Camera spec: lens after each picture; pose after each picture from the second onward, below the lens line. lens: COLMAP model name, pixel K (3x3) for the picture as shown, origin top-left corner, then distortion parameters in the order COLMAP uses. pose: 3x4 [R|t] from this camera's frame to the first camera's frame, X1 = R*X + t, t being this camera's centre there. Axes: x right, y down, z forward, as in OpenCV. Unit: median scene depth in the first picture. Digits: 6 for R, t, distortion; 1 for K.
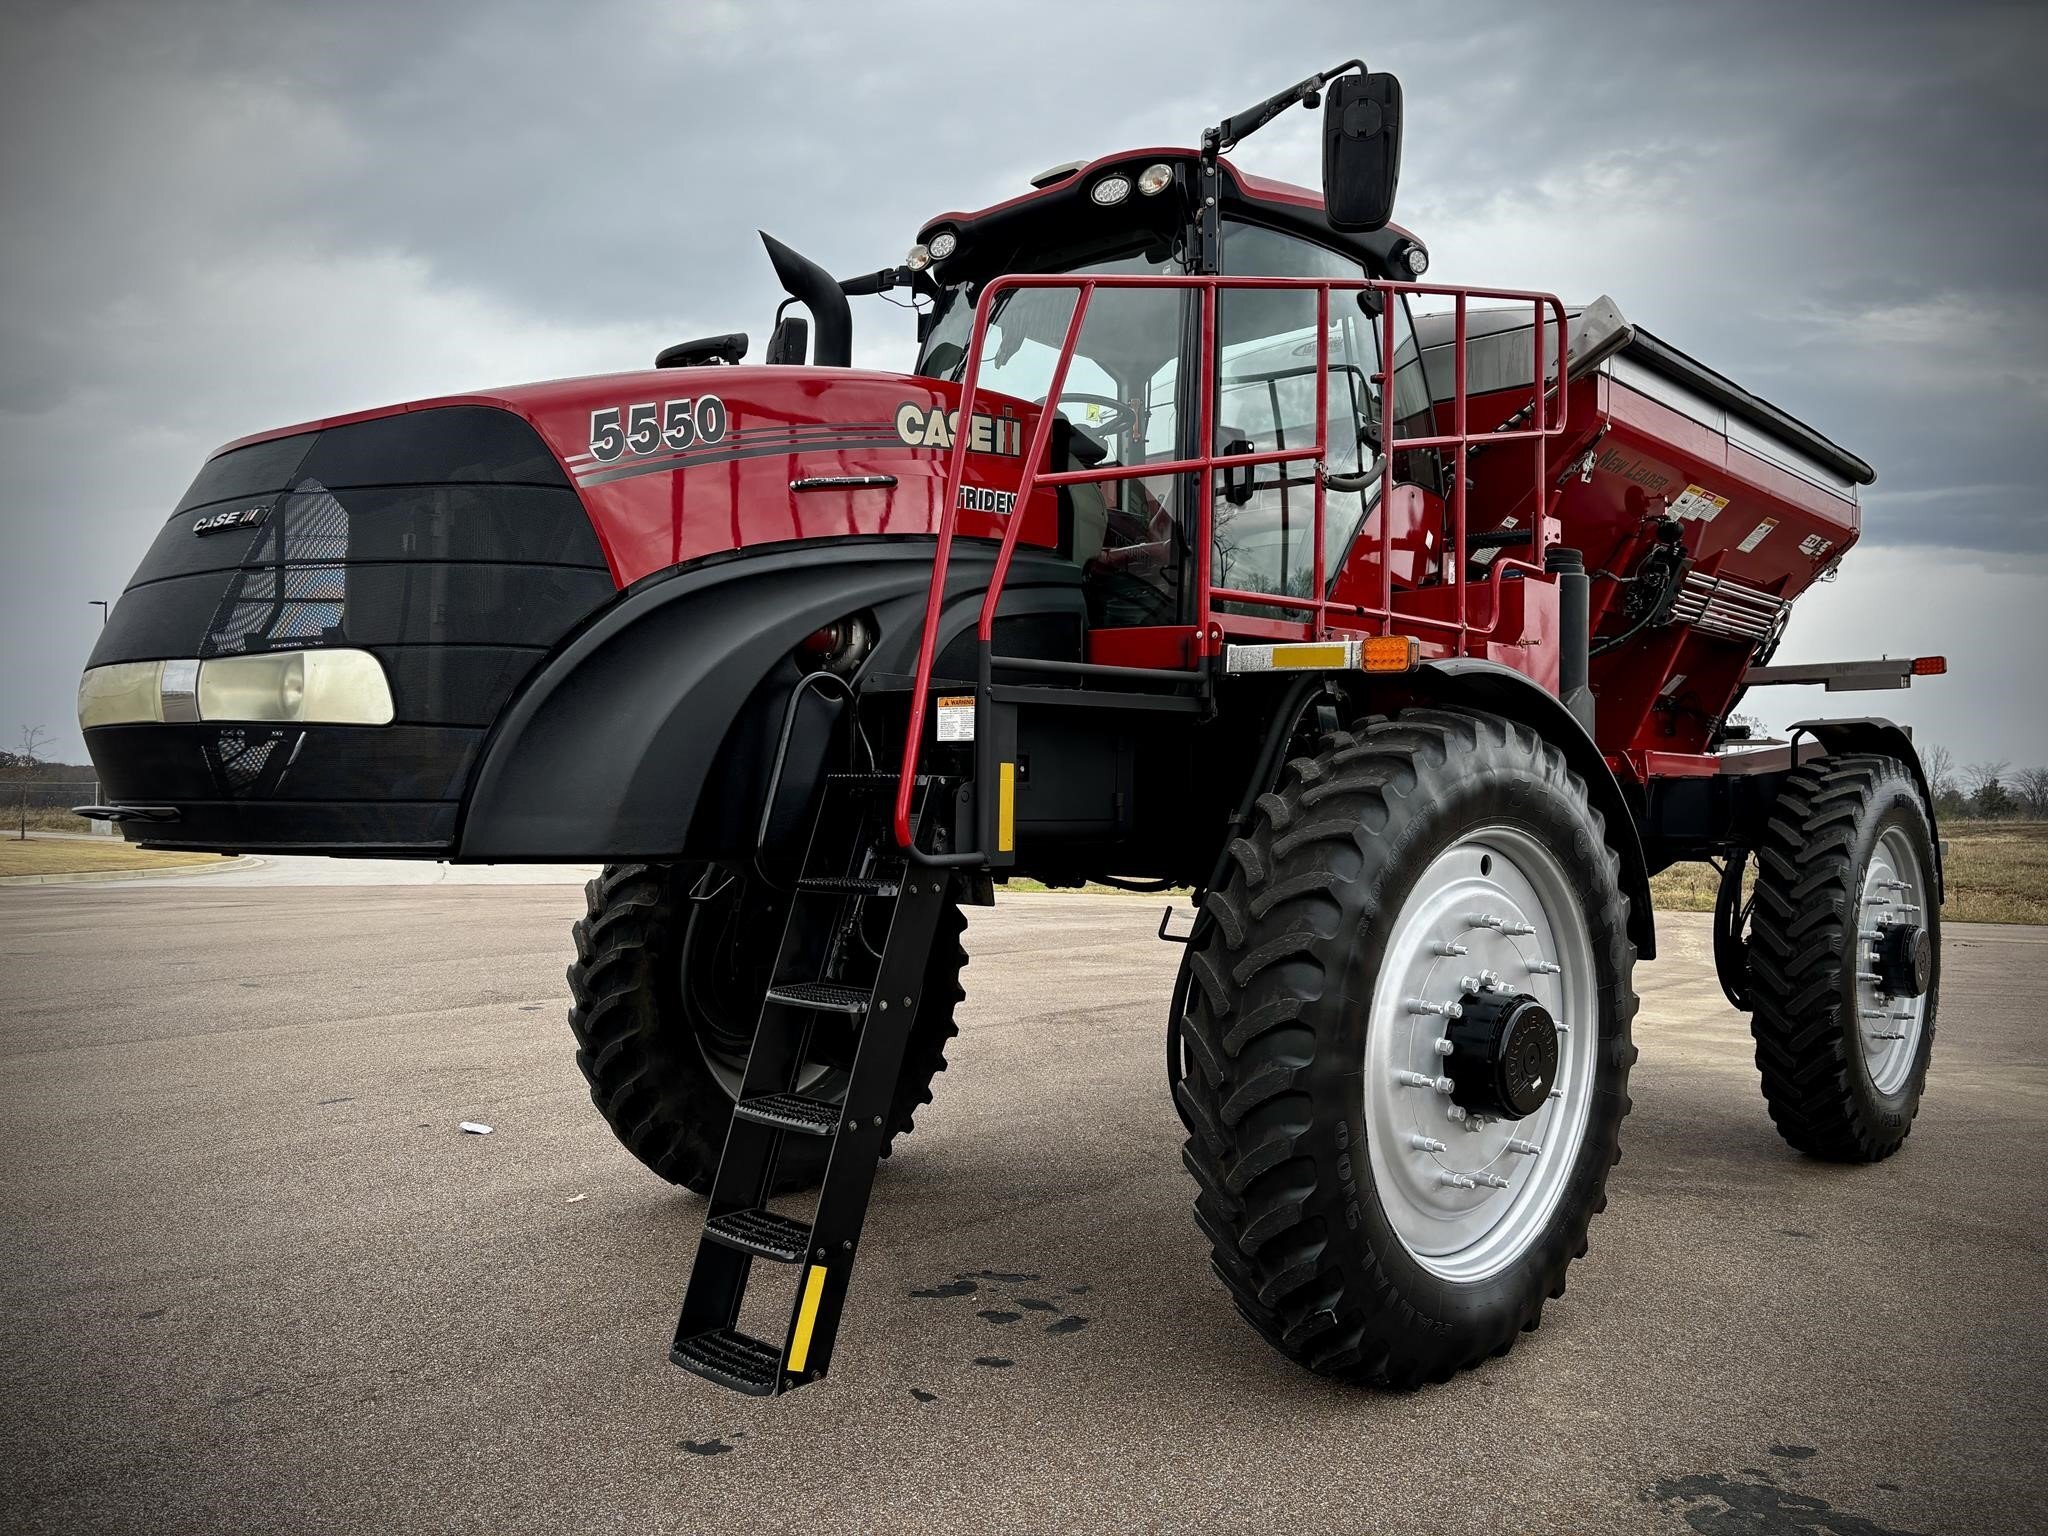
lens RADIAL K [[1564.4, 0, 1024.0], [0, 1564.4, 768.0], [0, 0, 1]] dist [0.031792, -0.000332]
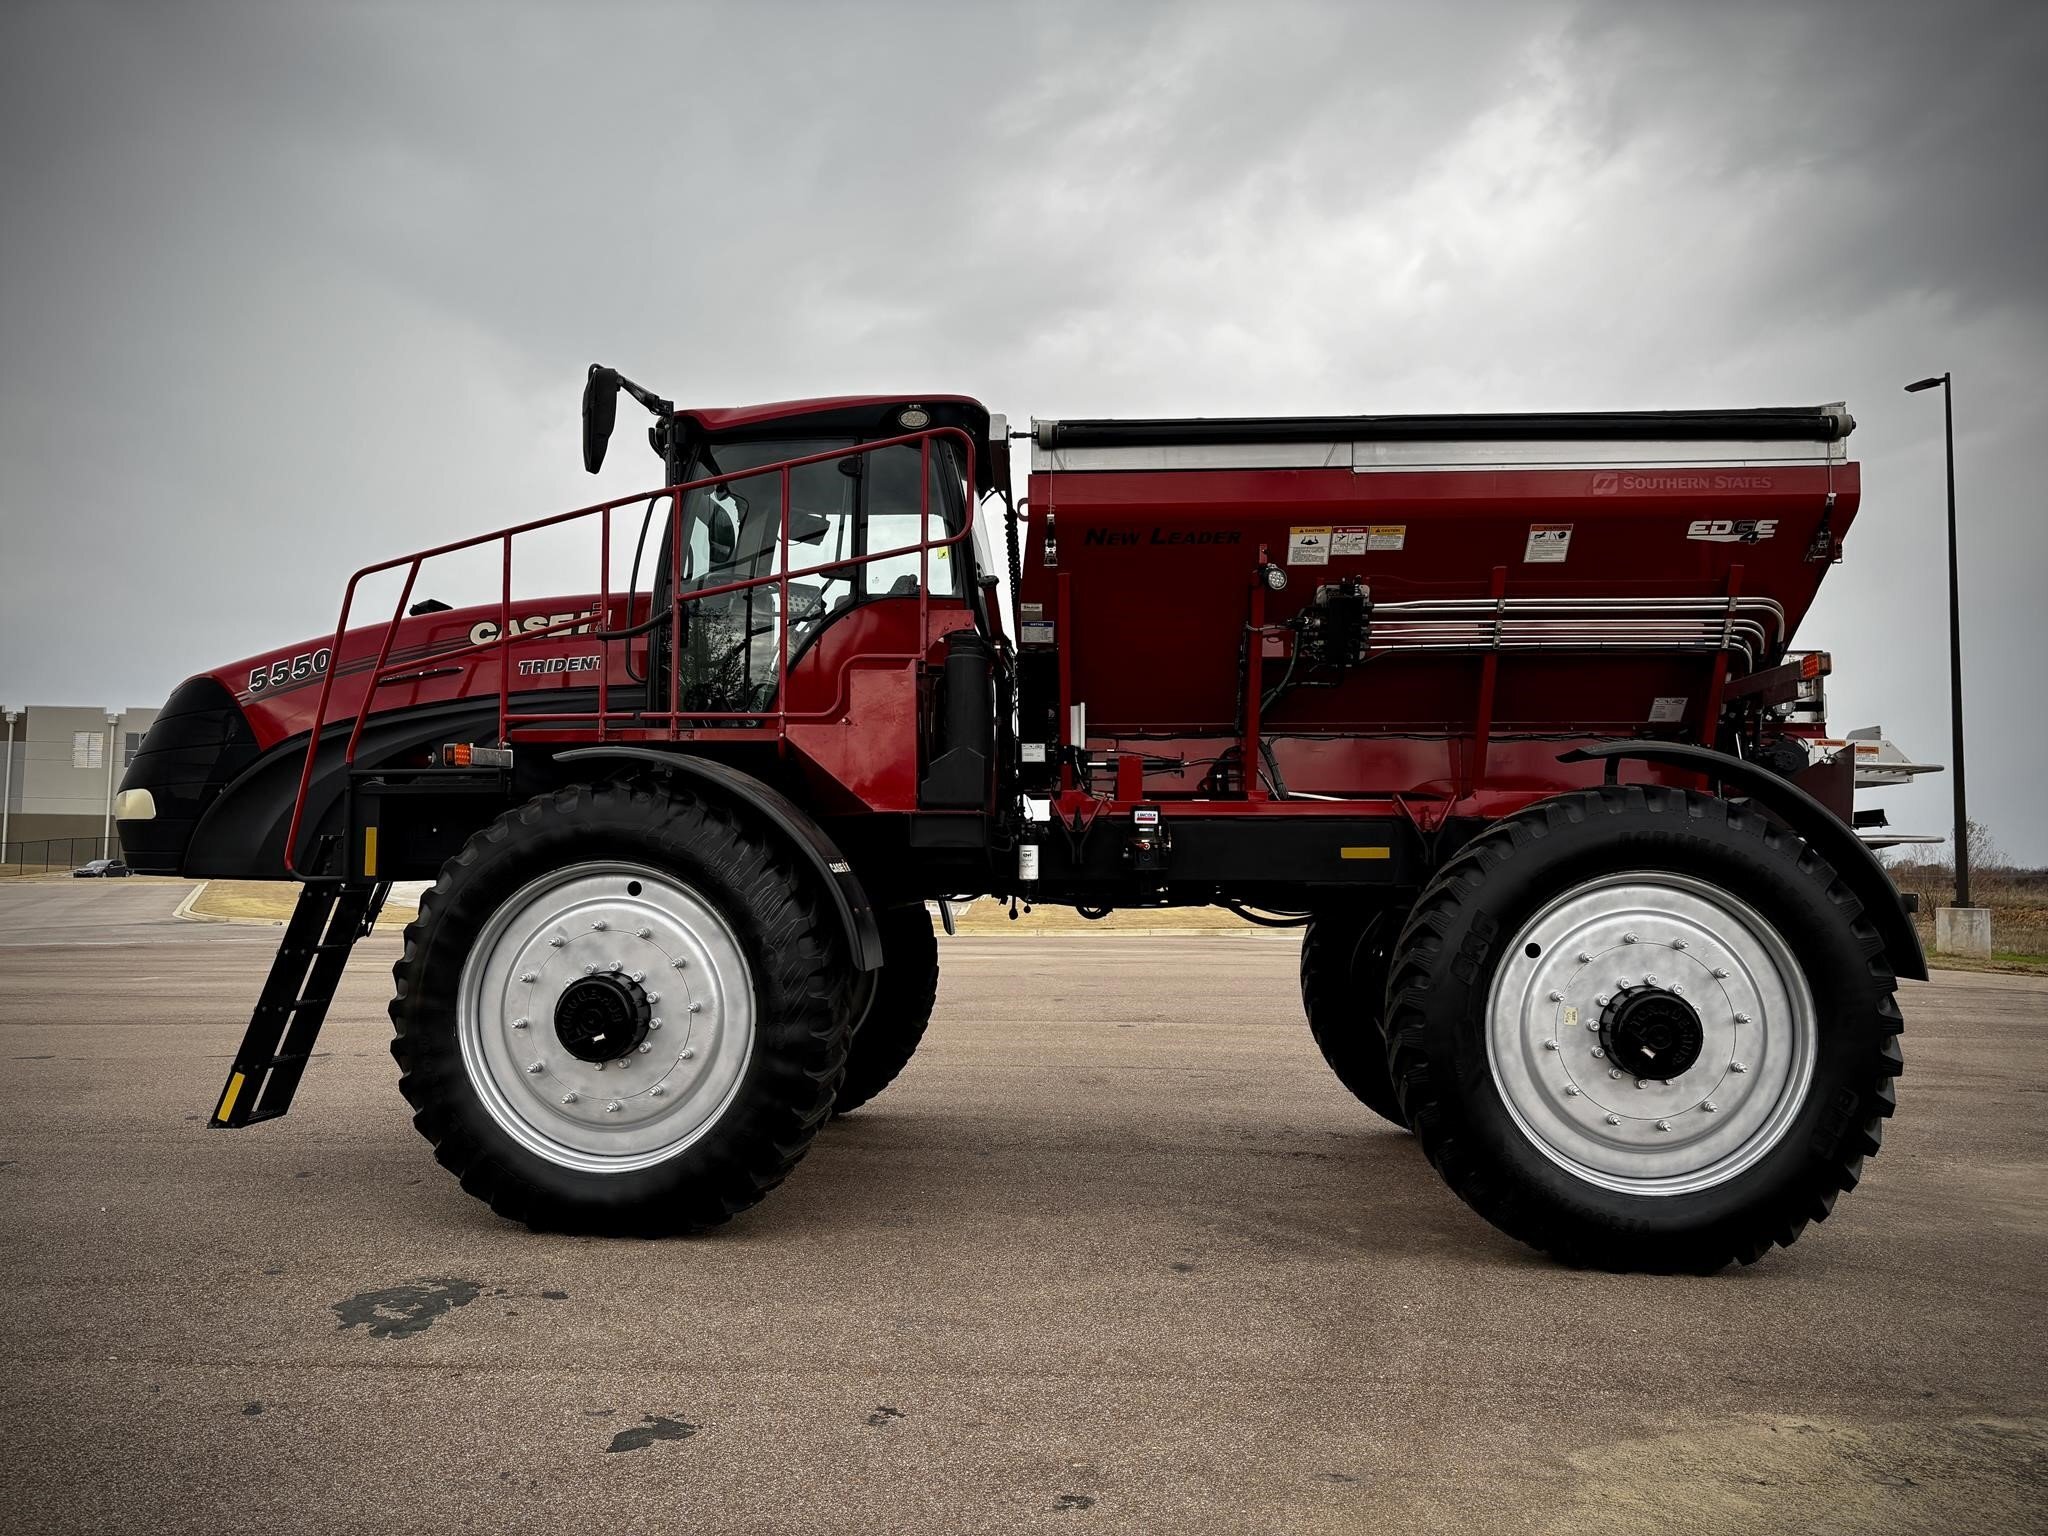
lens RADIAL K [[1564.4, 0, 1024.0], [0, 1564.4, 768.0], [0, 0, 1]] dist [0.031792, -0.000332]
pose [[0.645287, -0.051428, -0.762207, 1.653085], [0.025735, 0.998629, -0.045592, 0.026029], [0.763506, 0.009805, 0.645726, 0.335561]]
